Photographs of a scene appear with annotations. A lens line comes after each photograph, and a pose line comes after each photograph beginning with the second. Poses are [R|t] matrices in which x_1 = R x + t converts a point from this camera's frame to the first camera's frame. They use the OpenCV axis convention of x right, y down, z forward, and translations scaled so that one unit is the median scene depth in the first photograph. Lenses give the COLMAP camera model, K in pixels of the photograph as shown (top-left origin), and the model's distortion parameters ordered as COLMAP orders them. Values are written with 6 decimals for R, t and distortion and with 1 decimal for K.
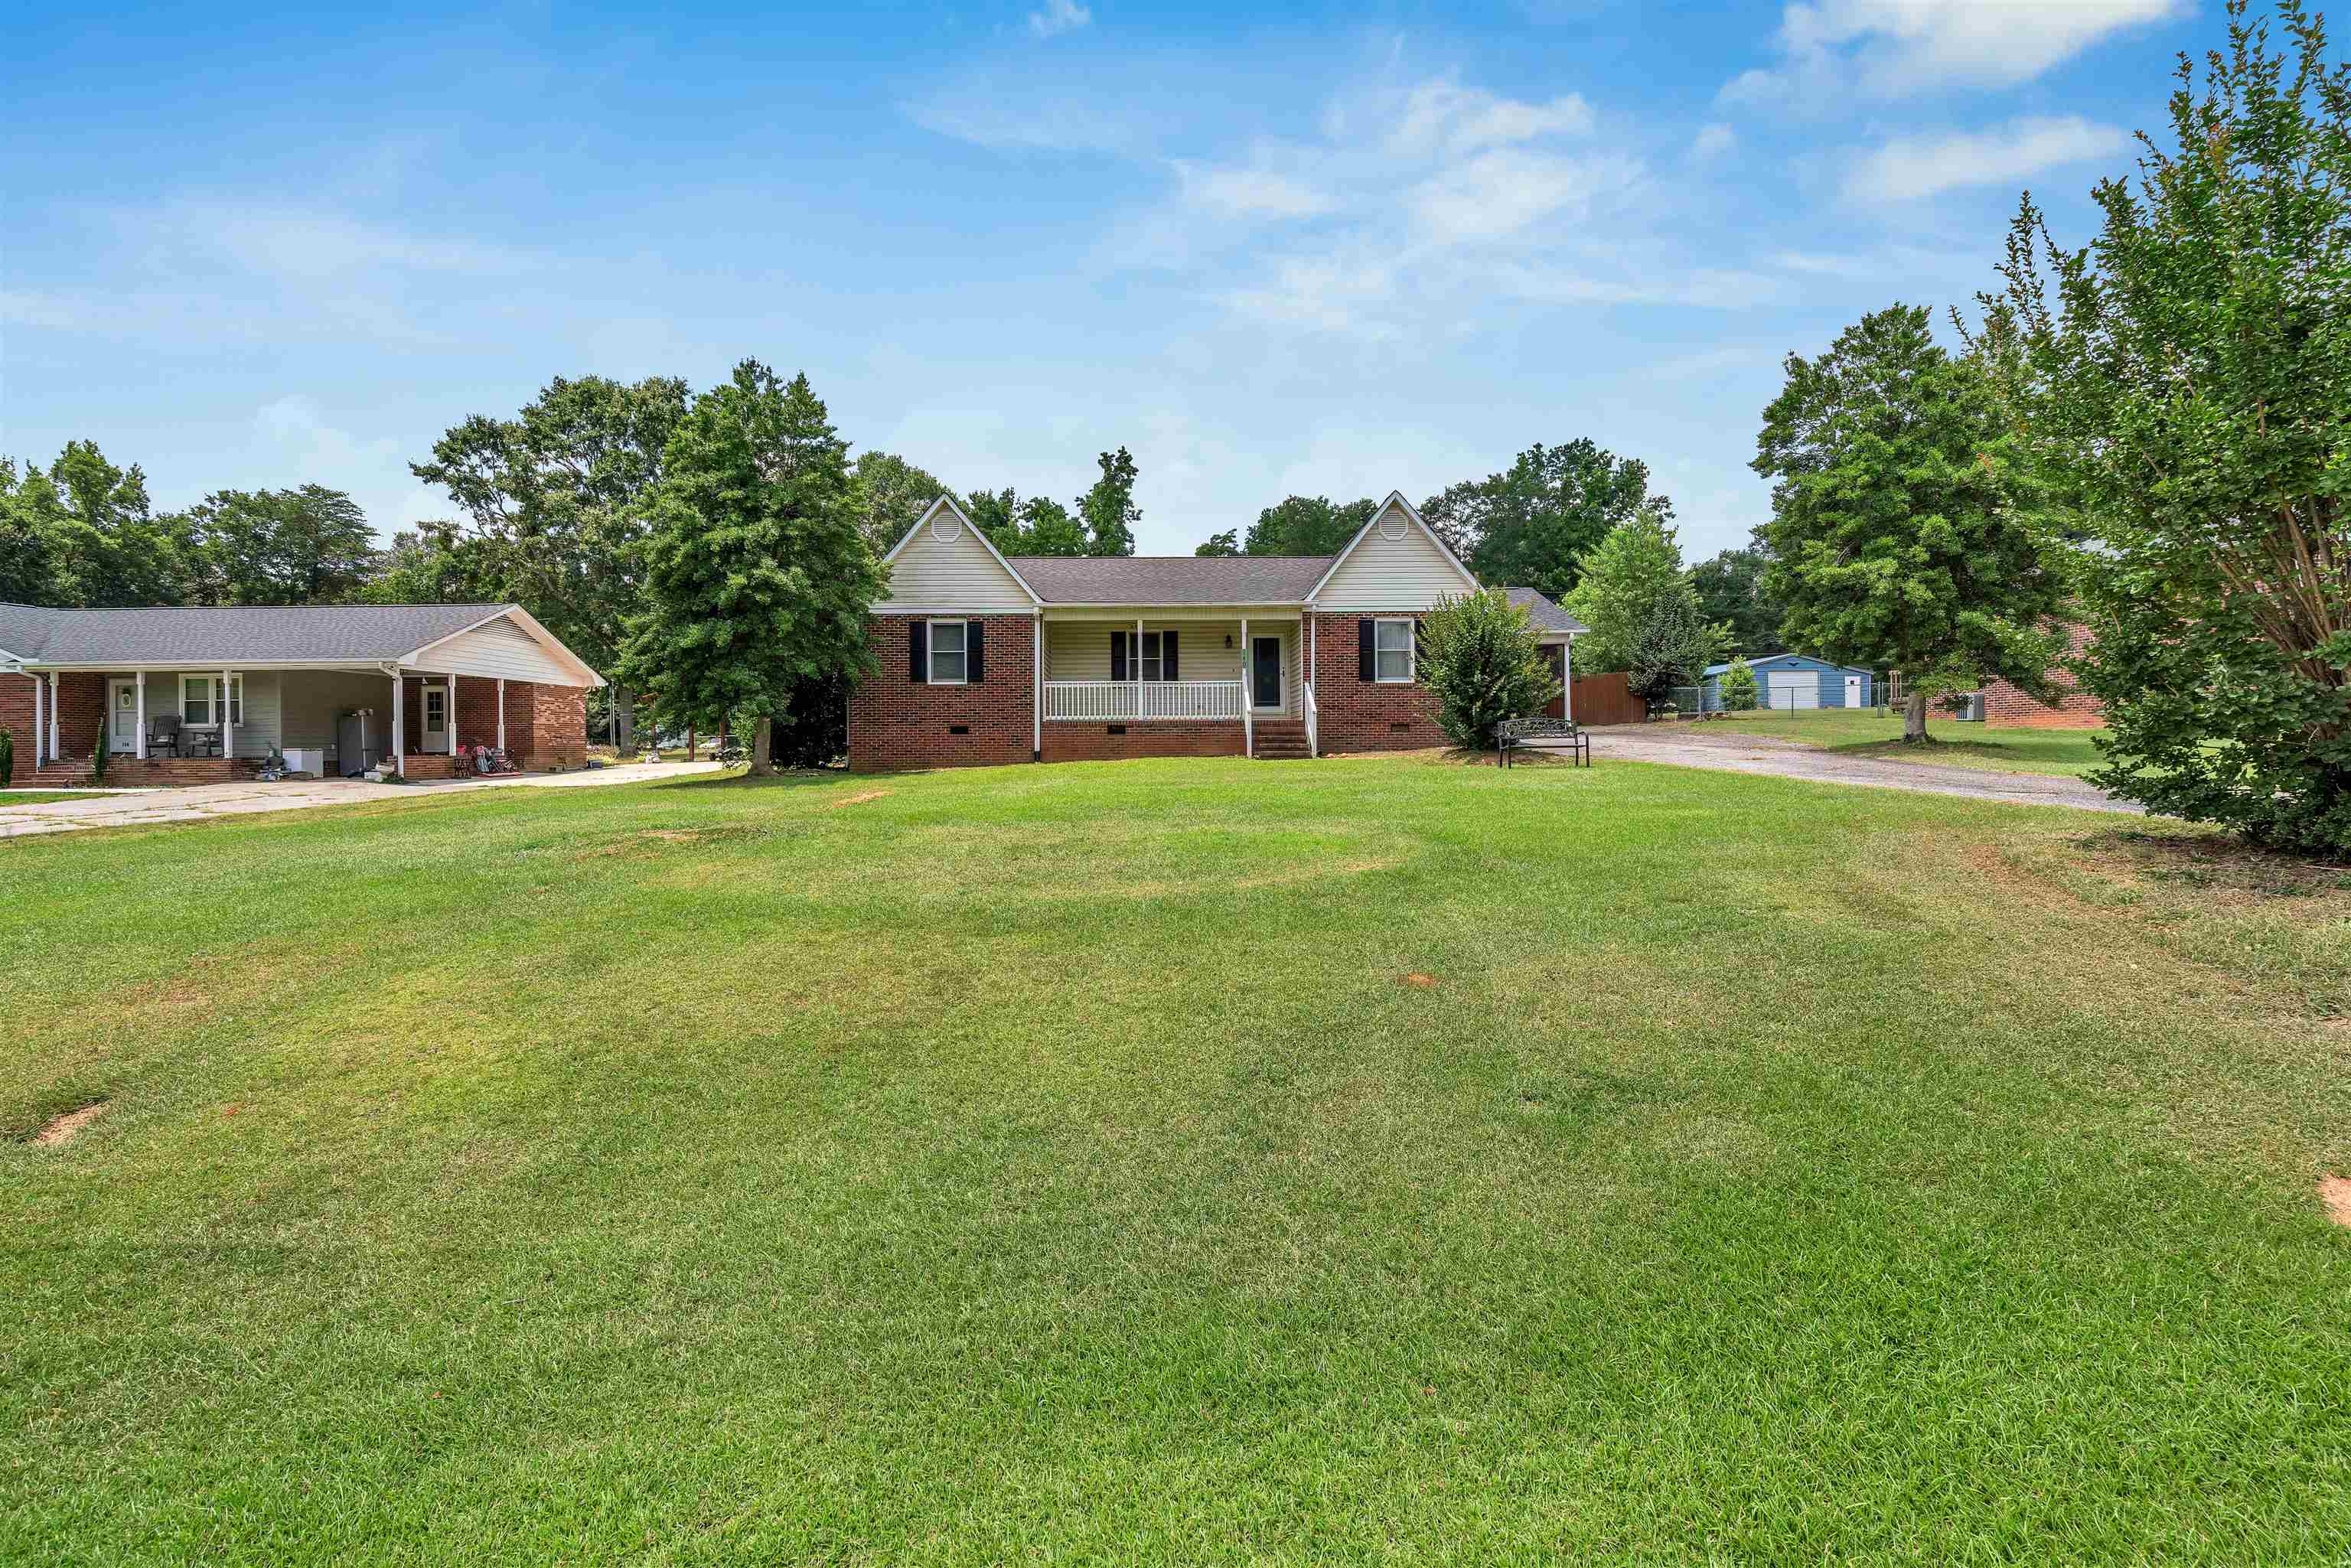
lens RADIAL K [[1078.8, 0, 1174.1], [0, 1078.8, 781.7], [0, 0, 1]] dist [-0.003170, 0.000324]
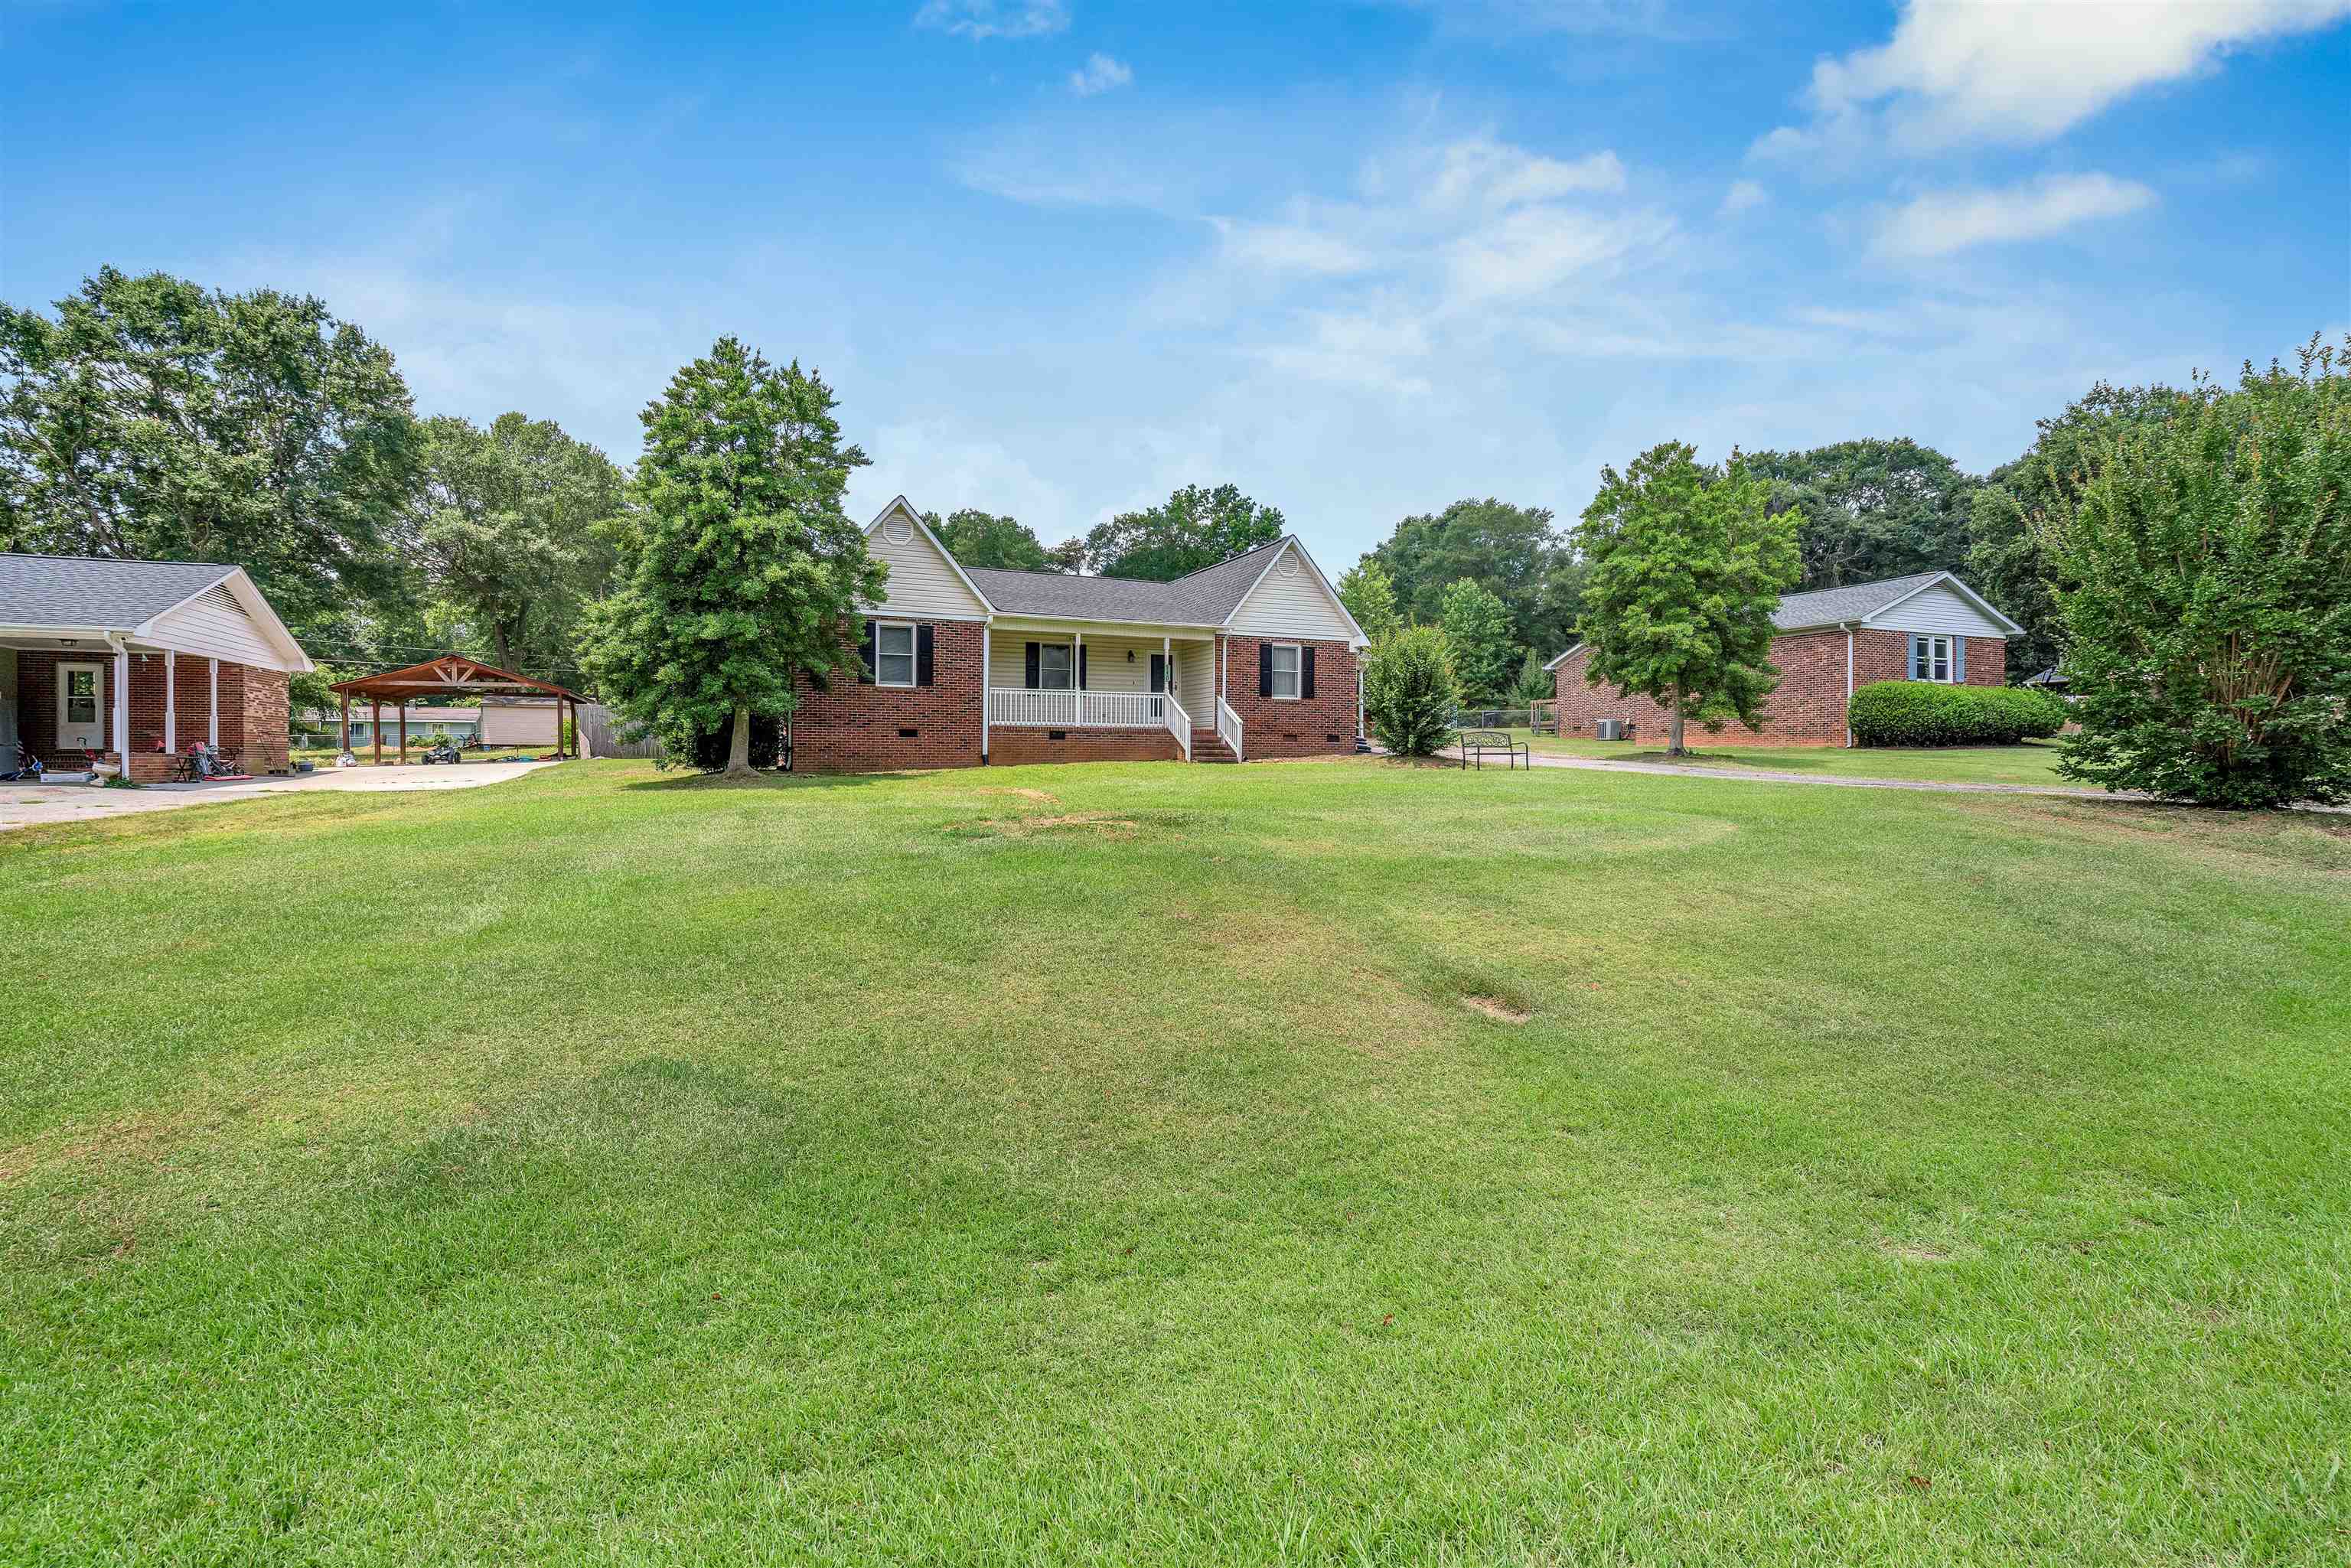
lens RADIAL K [[1078.8, 0, 1183.1], [0, 1078.8, 777.3], [0, 0, 1]] dist [-0.003170, 0.000324]
pose [[0.916842, 0.002263, 0.399244, -0.364576], [0.003888, 0.999886, -0.014595, 0.008960], [-0.399231, 0.014934, 0.916729, -0.018628]]
